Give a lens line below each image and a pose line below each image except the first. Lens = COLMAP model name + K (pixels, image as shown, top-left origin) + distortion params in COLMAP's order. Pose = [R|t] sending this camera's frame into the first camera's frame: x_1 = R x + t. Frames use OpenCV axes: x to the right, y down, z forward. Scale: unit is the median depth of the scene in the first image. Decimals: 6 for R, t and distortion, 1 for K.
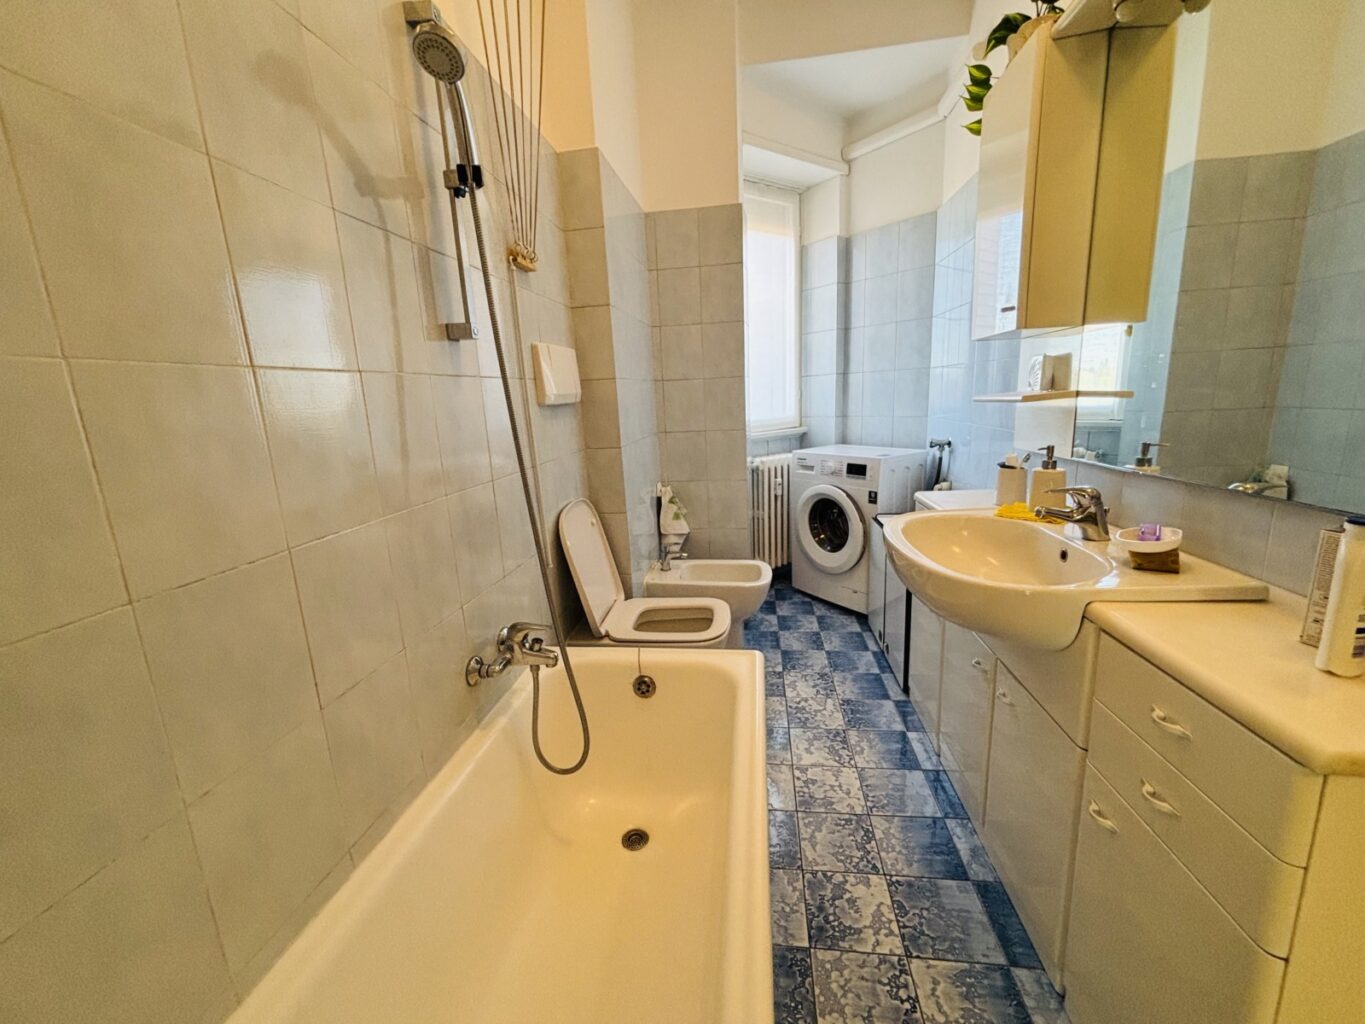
lens RADIAL K [[549.5, 0, 682.3], [0, 549.5, 510.2], [0, 0, 1]] dist [0.001529, -0.000134]
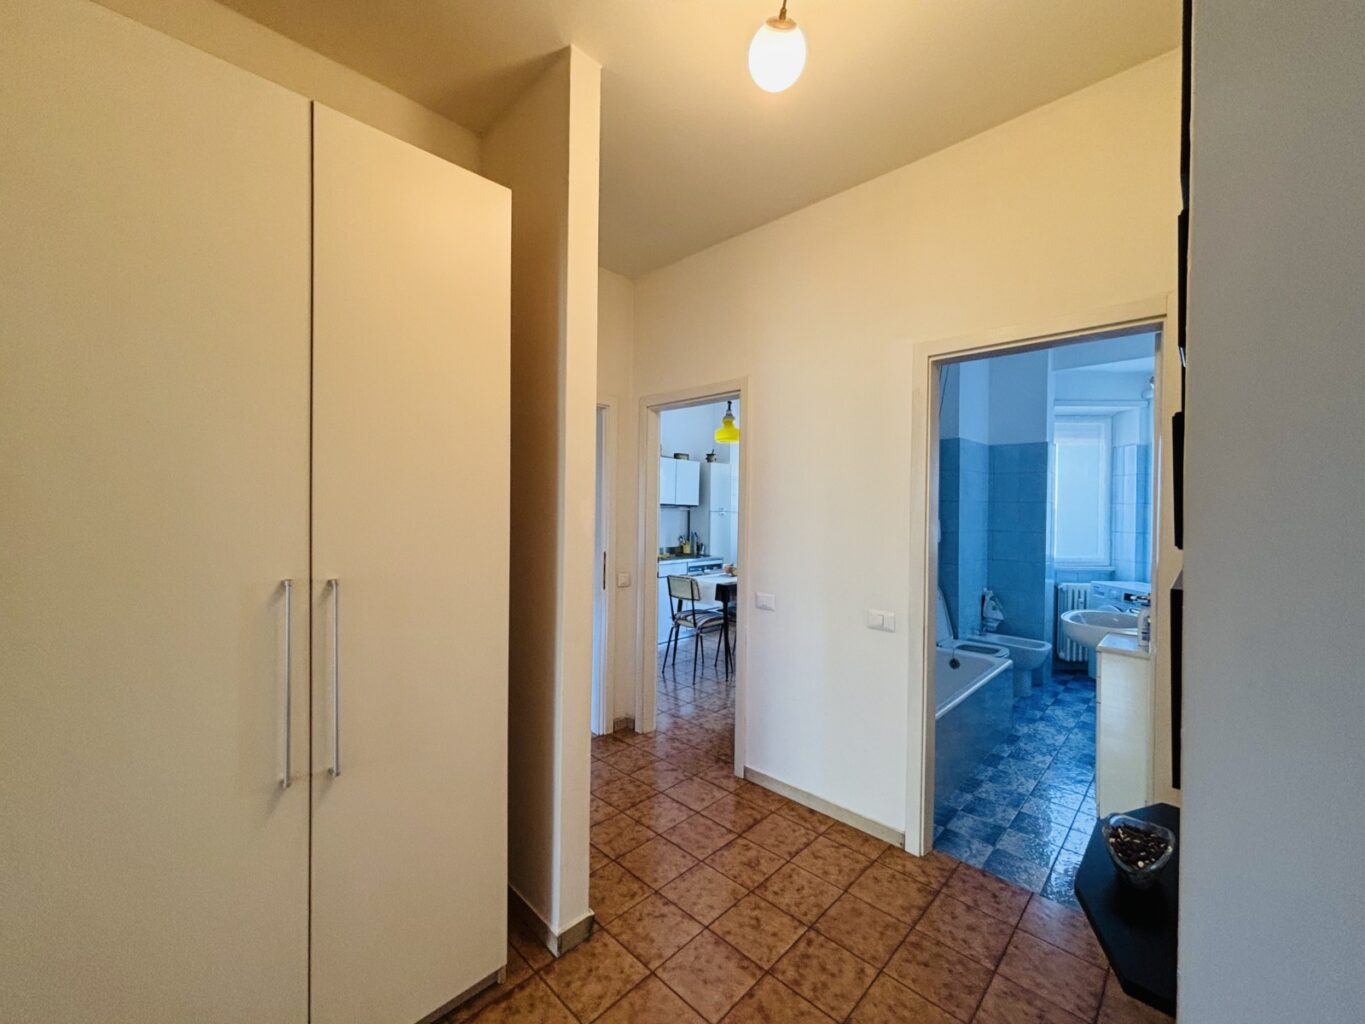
lens RADIAL K [[549.5, 0, 682.3], [0, 549.5, 510.2], [0, 0, 1]] dist [0.001529, -0.000134]
pose [[0.801496, 0.063771, -0.594590, 0.293647], [-0.174009, 0.976143, -0.129867, 0.147242], [0.572123, 0.207552, 0.793472, -1.394789]]
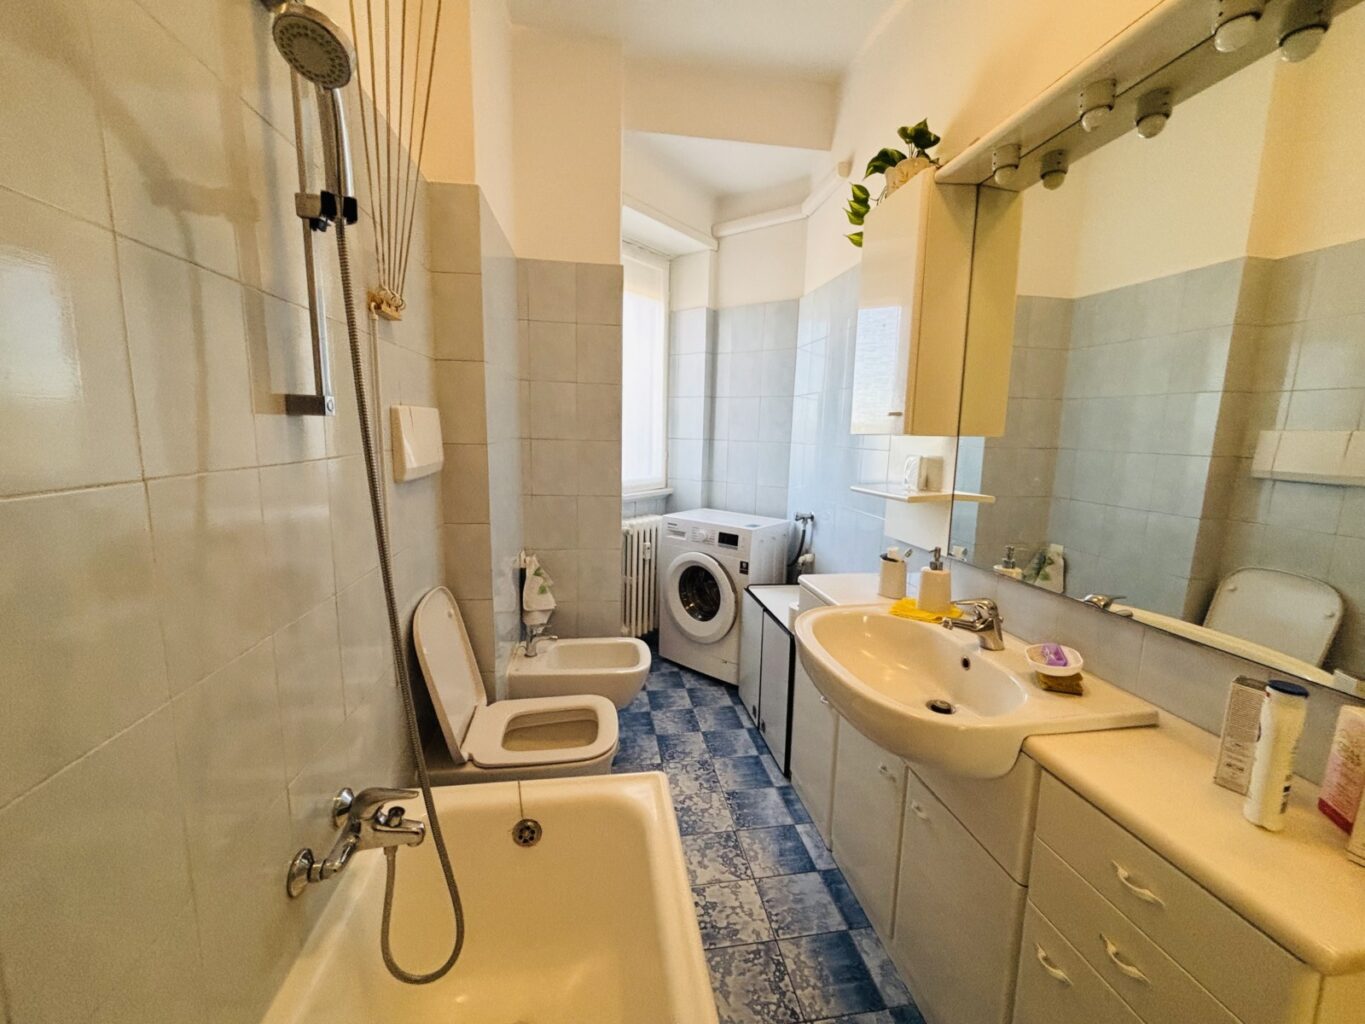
lens RADIAL K [[549.5, 0, 682.3], [0, 549.5, 510.2], [0, 0, 1]] dist [0.001529, -0.000134]
pose [[0.954822, 0.027030, 0.295947, -0.084473], [-0.008063, 0.997845, -0.065121, -0.086401], [-0.297070, 0.059792, 0.952982, 0.097867]]
